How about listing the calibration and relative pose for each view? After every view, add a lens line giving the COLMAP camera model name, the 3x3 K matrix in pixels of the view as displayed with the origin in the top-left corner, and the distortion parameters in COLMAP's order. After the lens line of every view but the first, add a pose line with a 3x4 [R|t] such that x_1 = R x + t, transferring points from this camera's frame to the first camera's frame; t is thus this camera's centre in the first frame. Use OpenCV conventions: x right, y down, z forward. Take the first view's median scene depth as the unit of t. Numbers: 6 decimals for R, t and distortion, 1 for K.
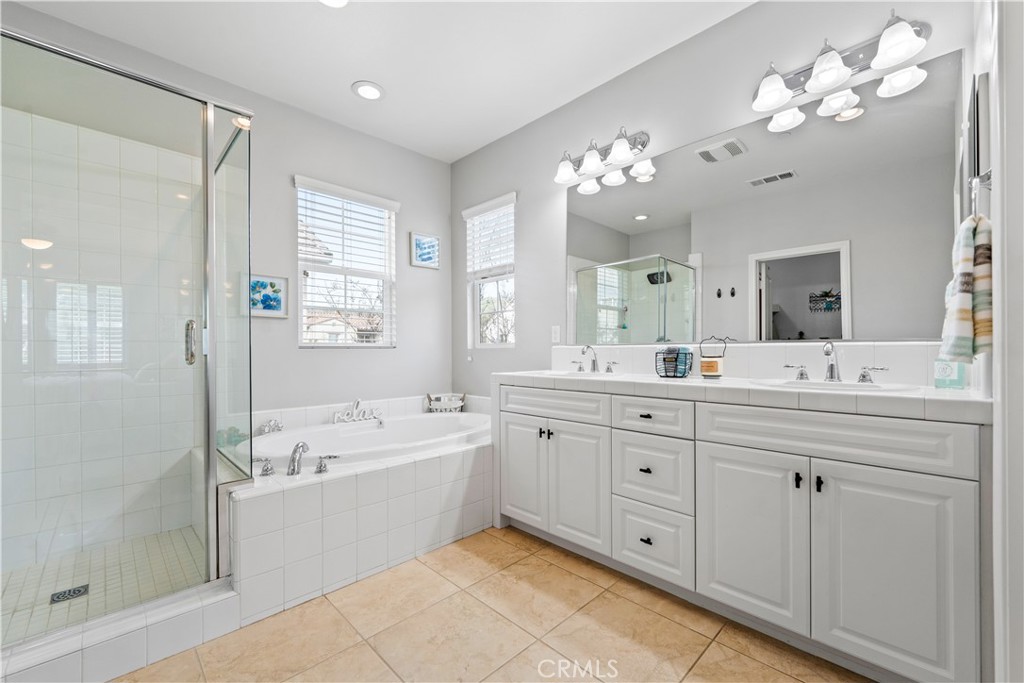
lens RADIAL K [[419.1, 0, 506.8], [0, 419.1, 346.3], [0, 0, 1]] dist [-0.000165, -0.000342]
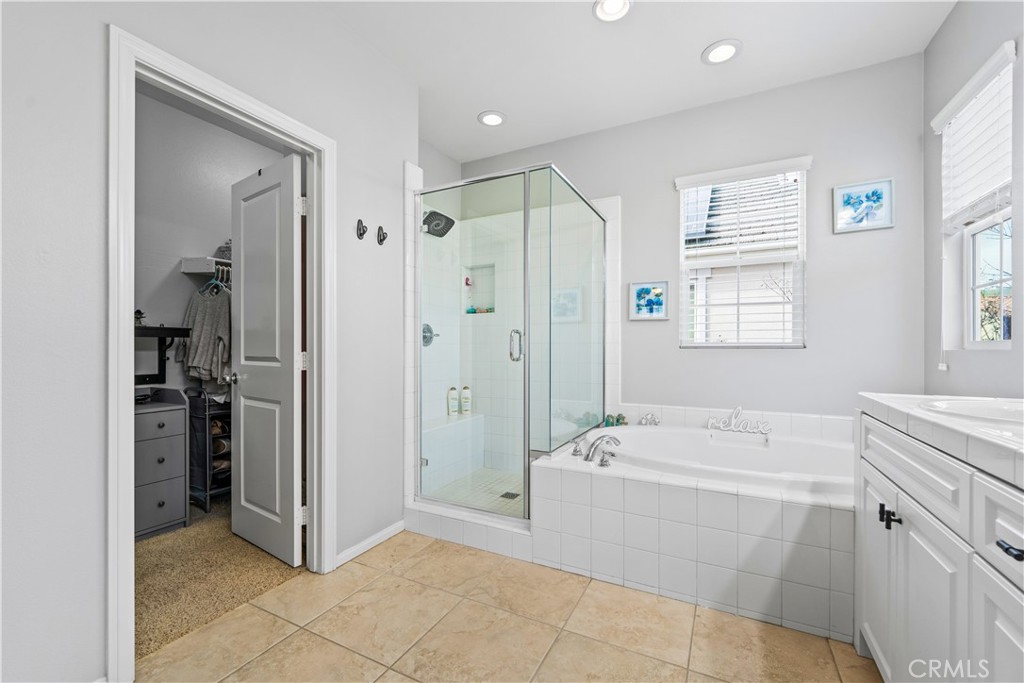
lens RADIAL K [[419.1, 0, 518.3], [0, 419.1, 344.1], [0, 0, 1]] dist [-0.000165, -0.000342]
pose [[0.321775, -0.002687, -0.946812, 0.392360], [0.005330, 0.999985, -0.001027, -0.007518], [0.946801, -0.004716, 0.321785, 0.354648]]
